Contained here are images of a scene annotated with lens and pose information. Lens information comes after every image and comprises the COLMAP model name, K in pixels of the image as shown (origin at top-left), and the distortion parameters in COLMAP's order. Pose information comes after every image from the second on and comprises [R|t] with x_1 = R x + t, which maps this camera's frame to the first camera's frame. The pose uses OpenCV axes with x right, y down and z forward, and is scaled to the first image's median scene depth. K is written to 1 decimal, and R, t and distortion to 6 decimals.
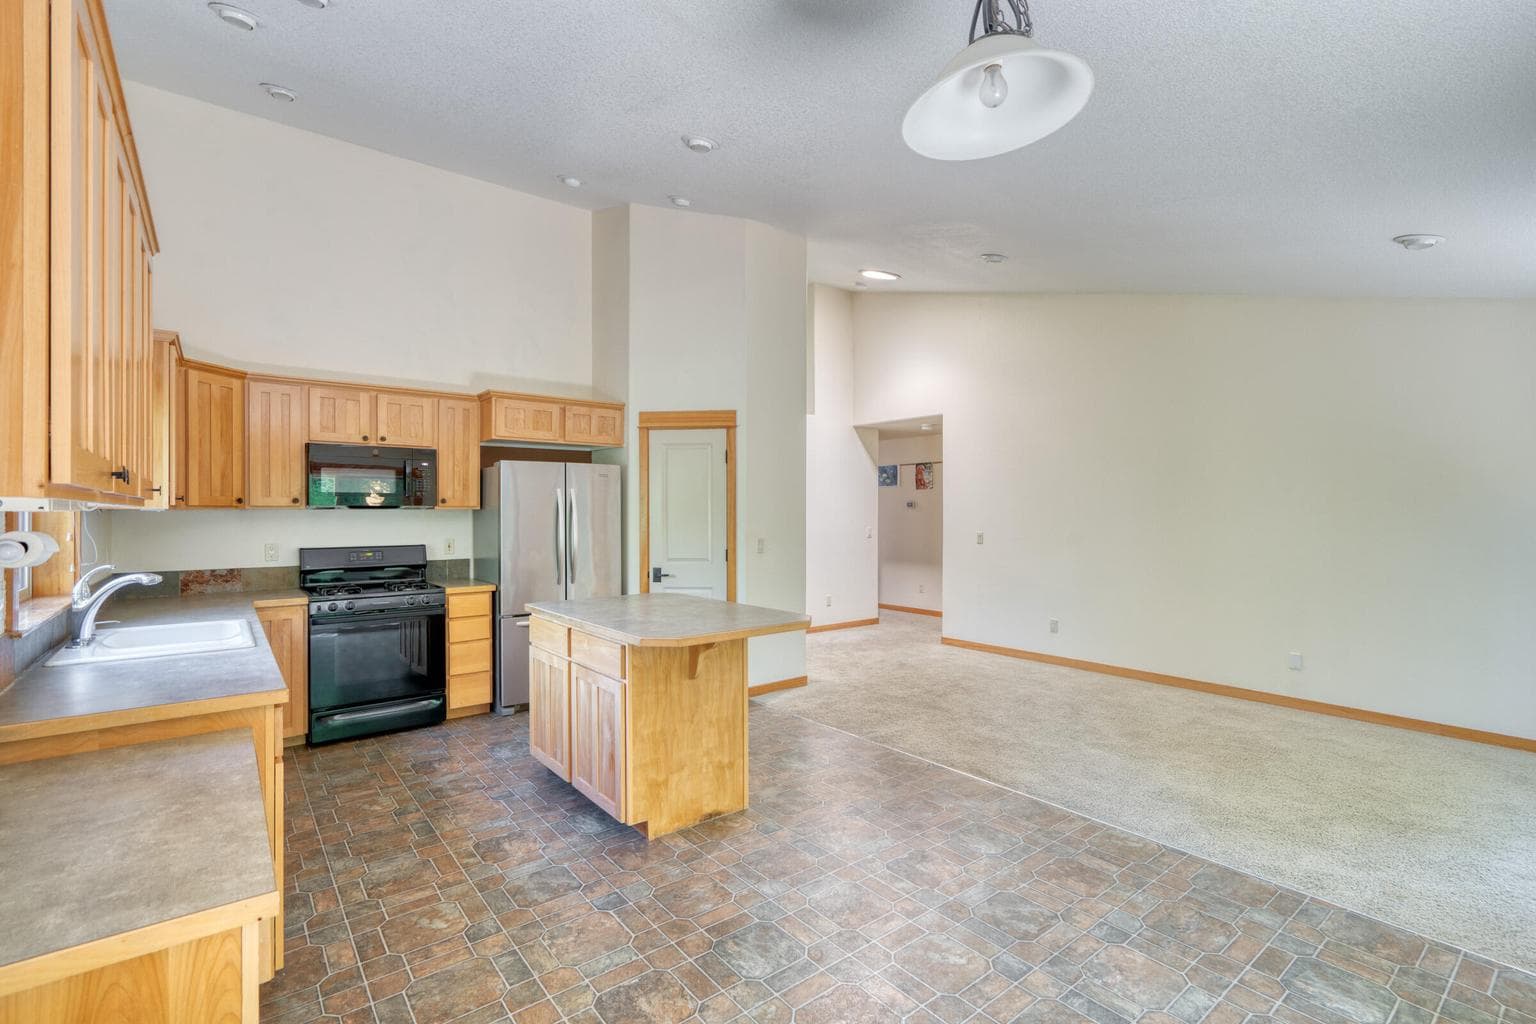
lens RADIAL K [[693.2, 0, 768.0], [0, 693.2, 512.0], [0, 0, 1]] dist [0.000537, 0.000434]
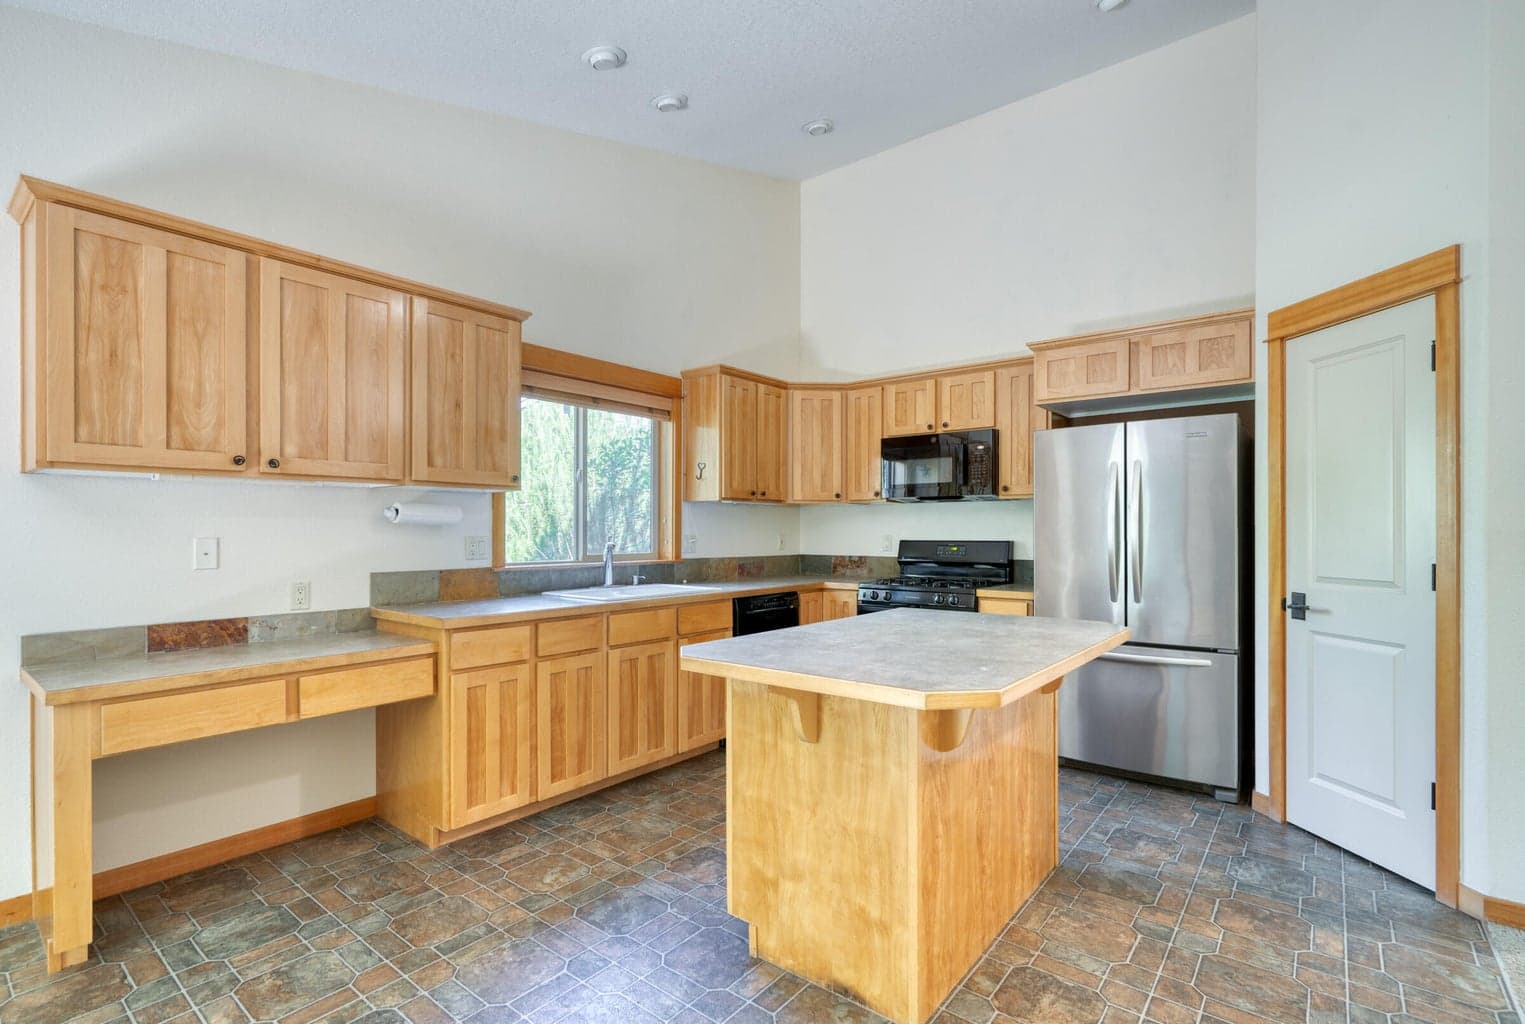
lens RADIAL K [[712.0, 0, 767.3], [0, 712.0, 528.3], [0, 0, 1]] dist [-0.001537, -0.000189]
pose [[0.230957, -0.002546, -0.972961, 0.342511], [-0.000504, 0.999996, -0.002737, 0.038928], [0.972964, 0.001123, 0.230955, 0.571685]]
